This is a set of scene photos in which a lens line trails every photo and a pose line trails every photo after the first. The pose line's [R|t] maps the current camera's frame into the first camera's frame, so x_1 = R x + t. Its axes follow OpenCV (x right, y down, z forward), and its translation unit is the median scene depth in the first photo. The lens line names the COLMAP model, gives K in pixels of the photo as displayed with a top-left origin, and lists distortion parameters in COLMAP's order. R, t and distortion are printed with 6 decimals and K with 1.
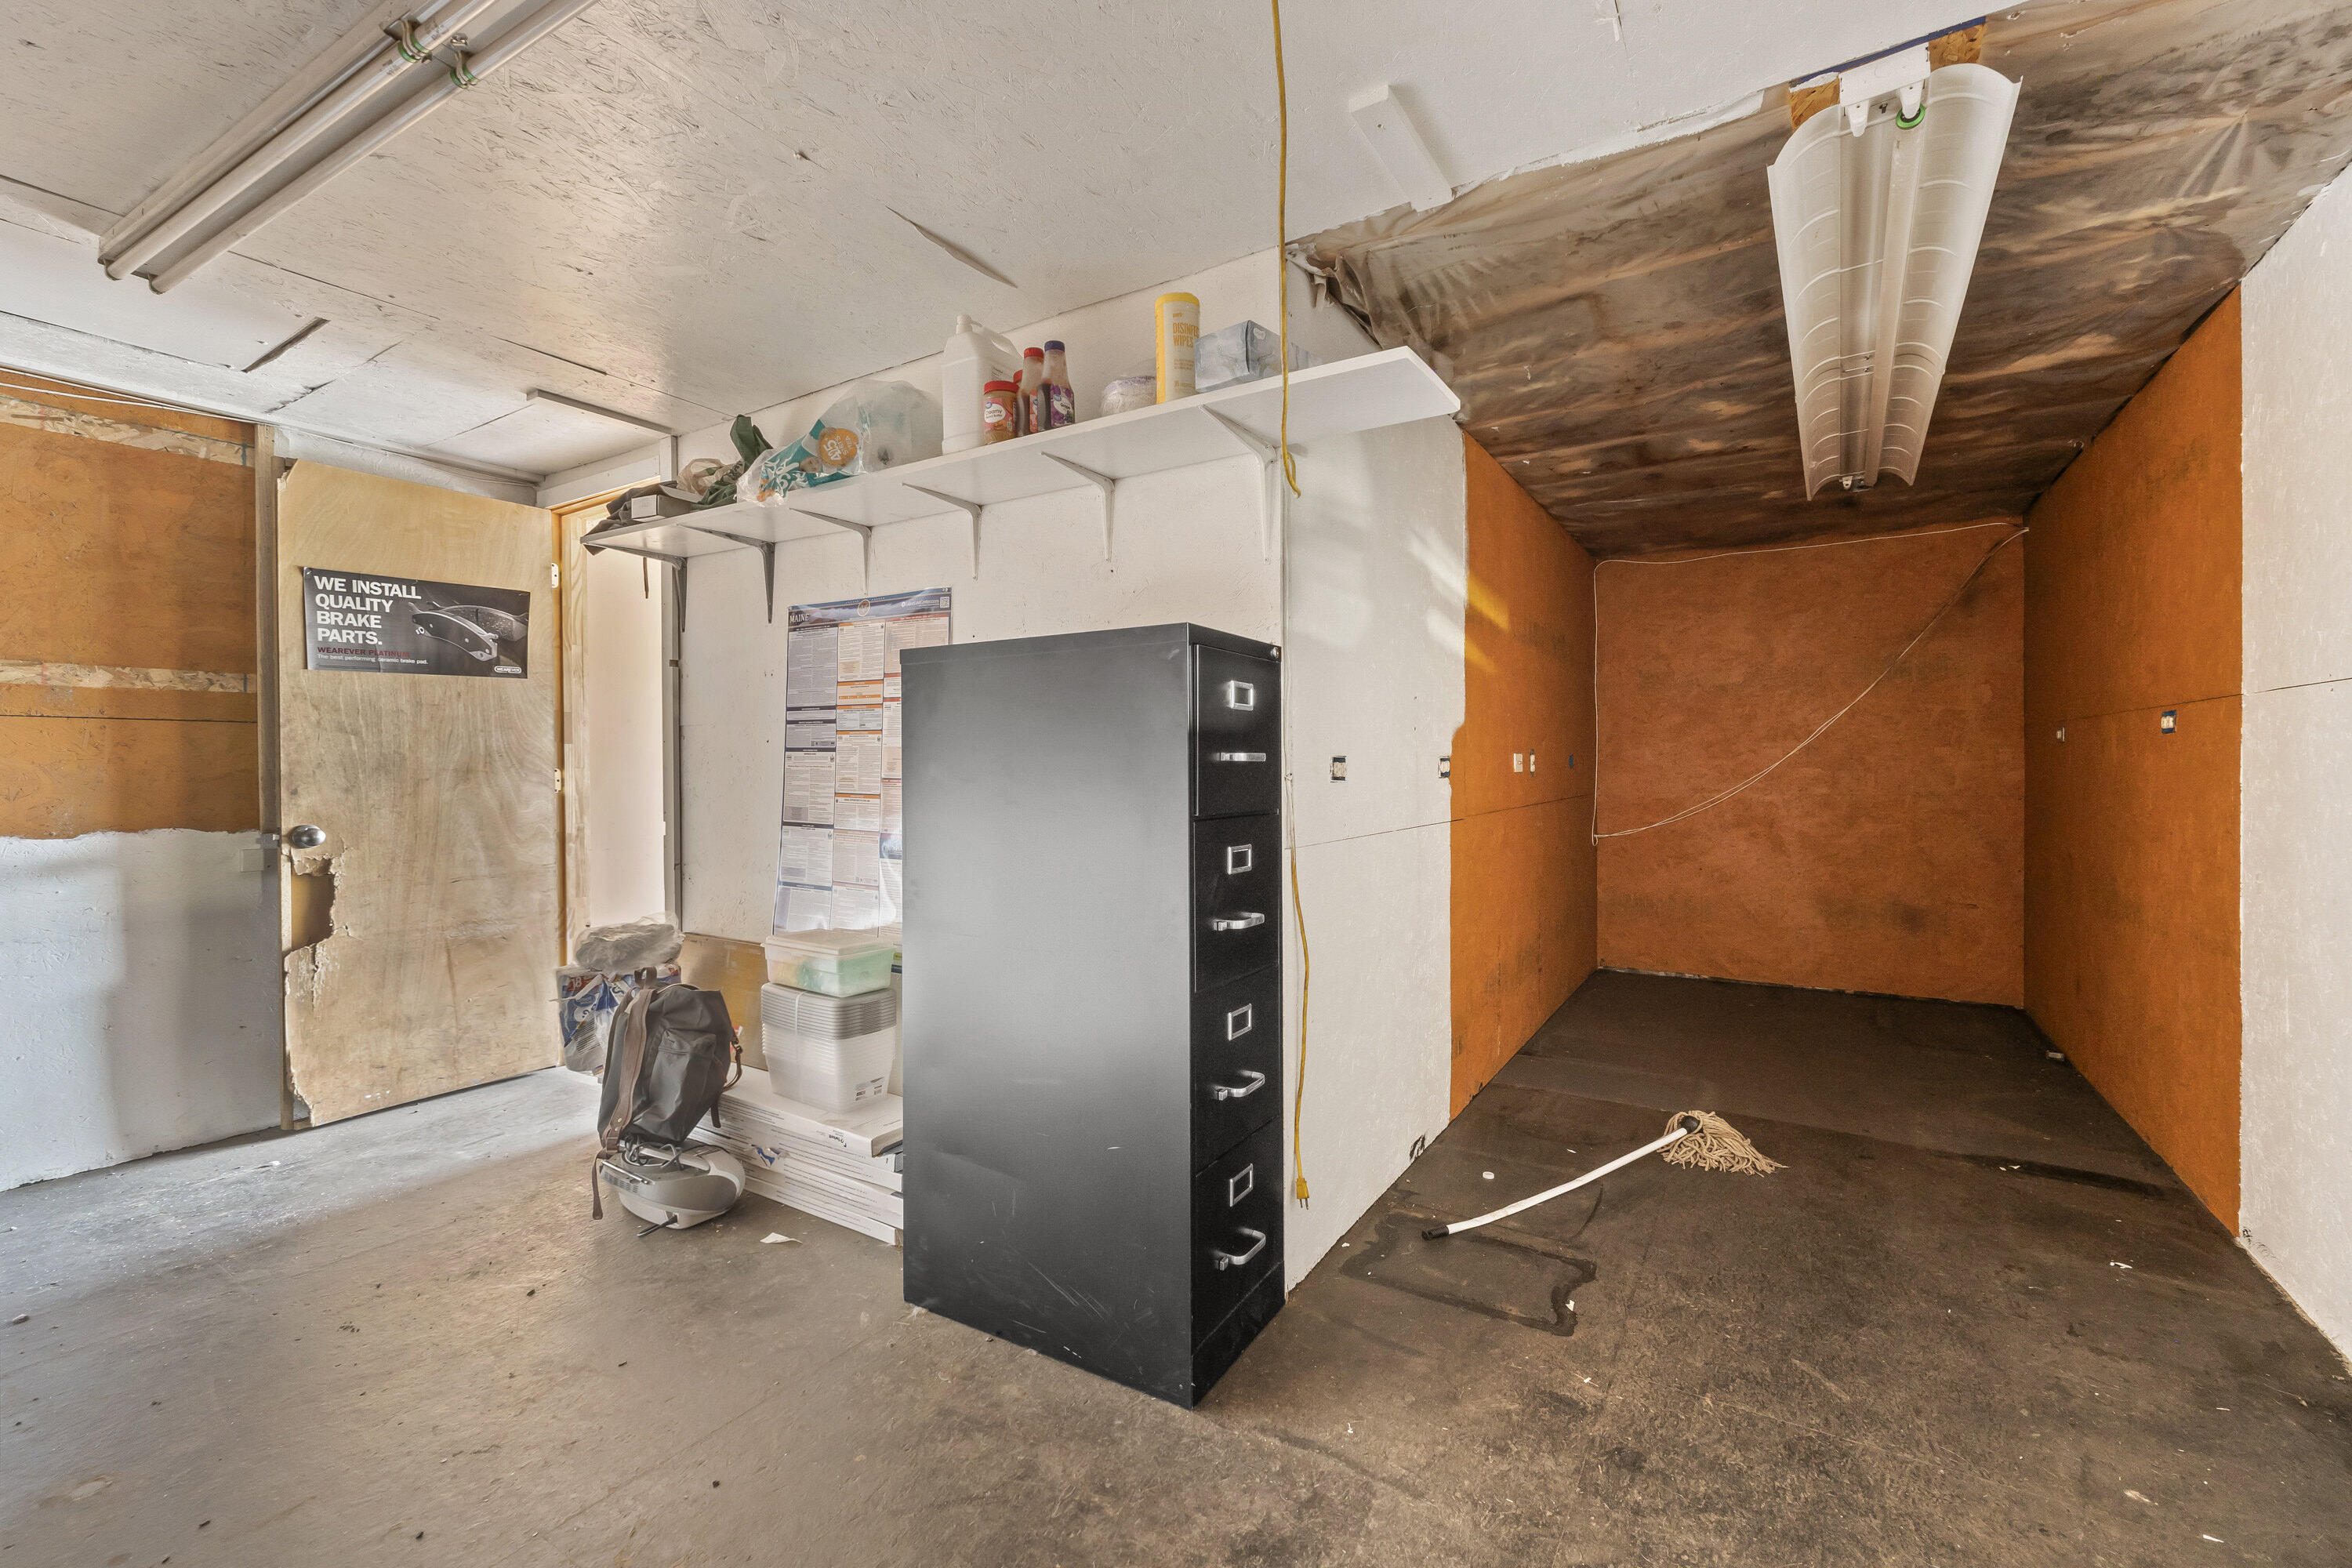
lens RADIAL K [[991.3, 0, 1191.5], [0, 991.3, 774.7], [0, 0, 1]] dist [-0.000864, -0.000059]
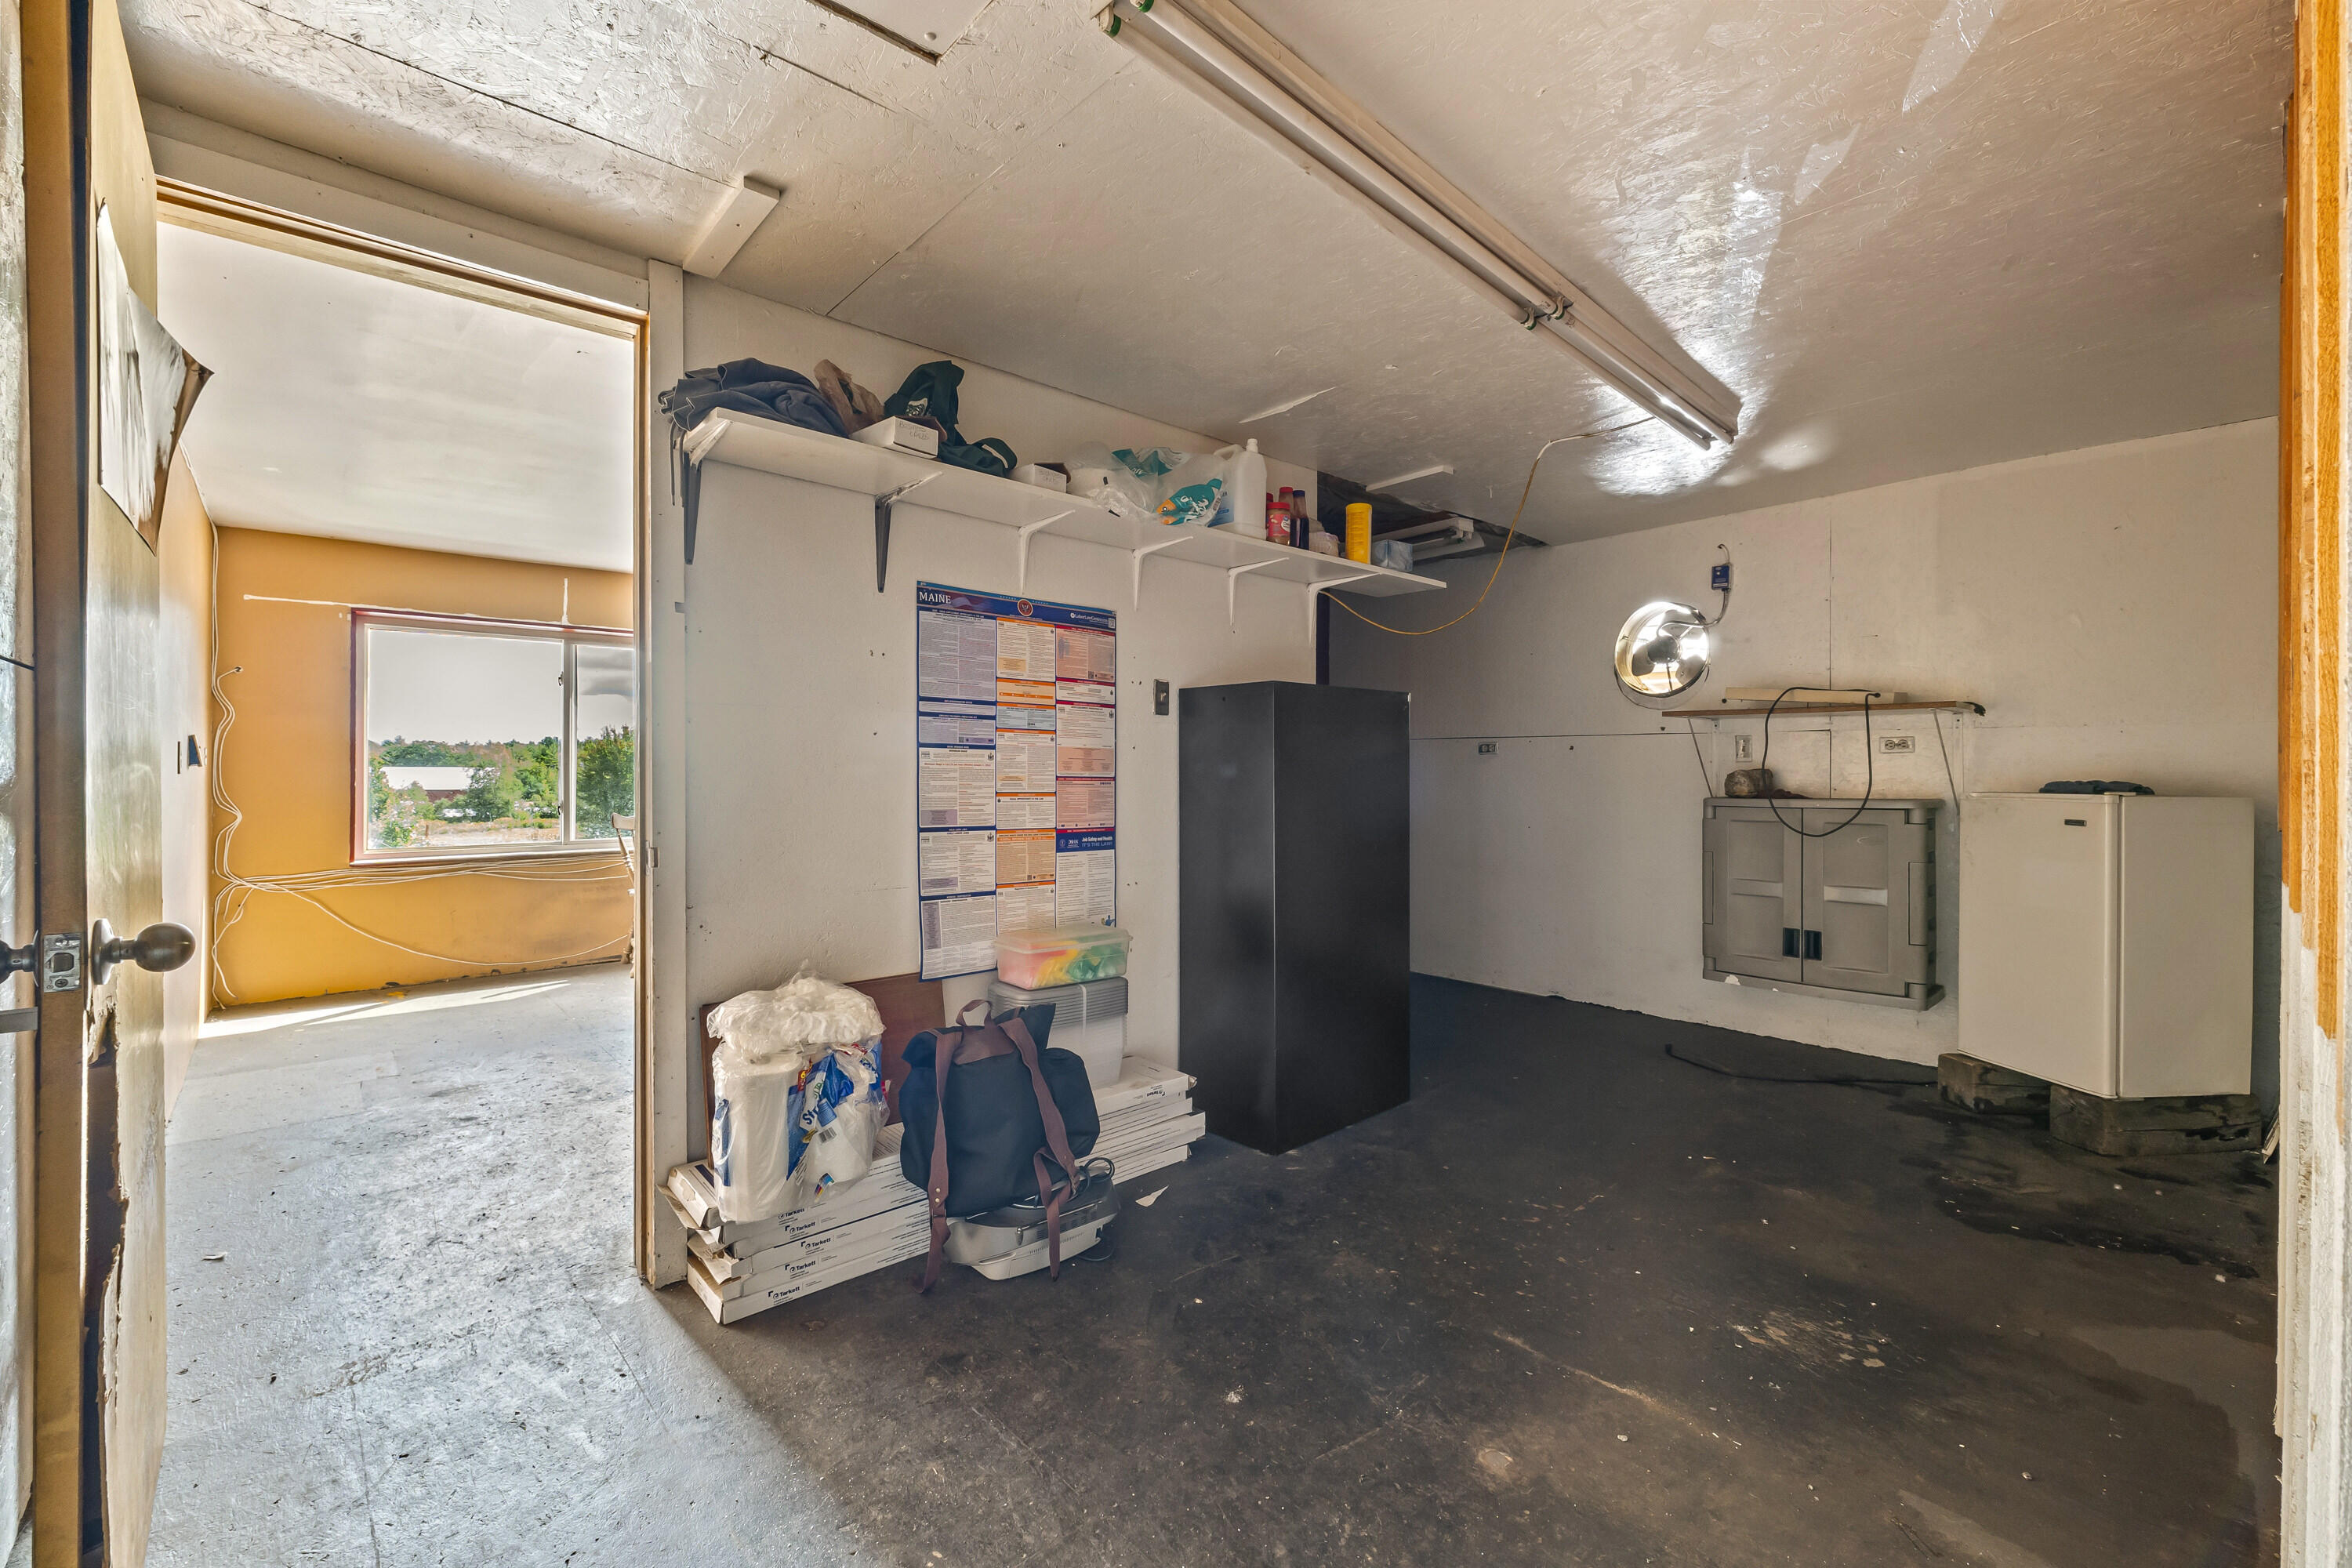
lens RADIAL K [[991.3, 0, 1191.5], [0, 991.3, 774.7], [0, 0, 1]] dist [-0.000864, -0.000059]
pose [[0.258321, 0.002074, 0.966057, -1.236063], [0.011865, 0.999915, -0.005319, 0.008476], [-0.965986, 0.012837, 0.258275, 0.567871]]
